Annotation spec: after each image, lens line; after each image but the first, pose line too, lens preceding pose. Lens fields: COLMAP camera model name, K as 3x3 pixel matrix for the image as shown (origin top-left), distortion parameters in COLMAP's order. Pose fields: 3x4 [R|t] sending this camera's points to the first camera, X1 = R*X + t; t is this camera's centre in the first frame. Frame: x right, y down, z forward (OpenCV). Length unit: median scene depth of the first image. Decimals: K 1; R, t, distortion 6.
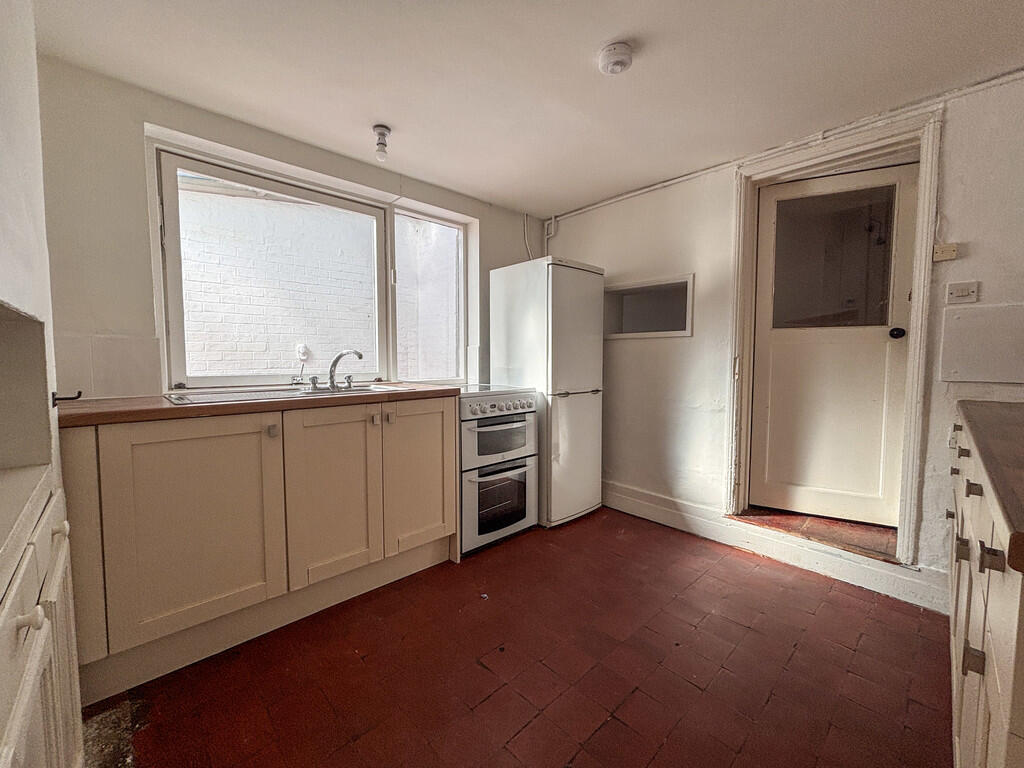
lens RADIAL K [[412.3, 0, 512.6], [0, 412.3, 384.4], [0, 0, 1]] dist [0.009917, -0.002157]
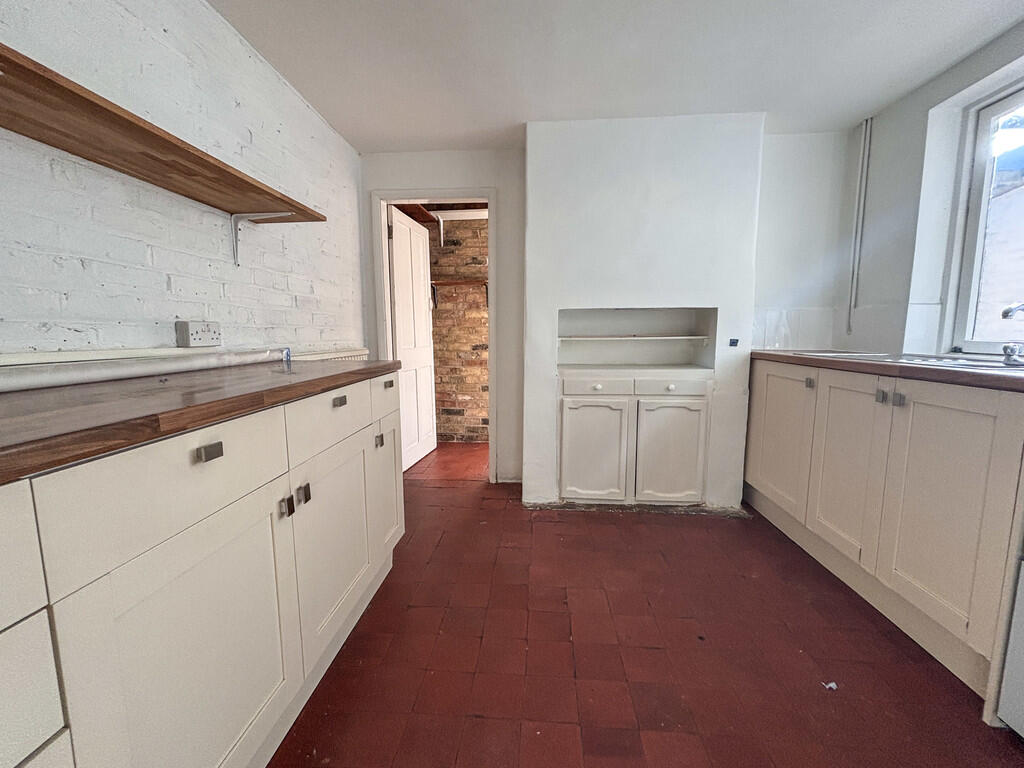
lens RADIAL K [[412.3, 0, 511.7], [0, 412.3, 382.0], [0, 0, 1]] dist [0.009917, -0.002157]
pose [[-0.740450, 0.082467, -0.667033, 0.666302], [-0.040703, 0.985120, 0.166976, -0.043341], [0.670878, 0.150788, -0.726076, 1.020204]]
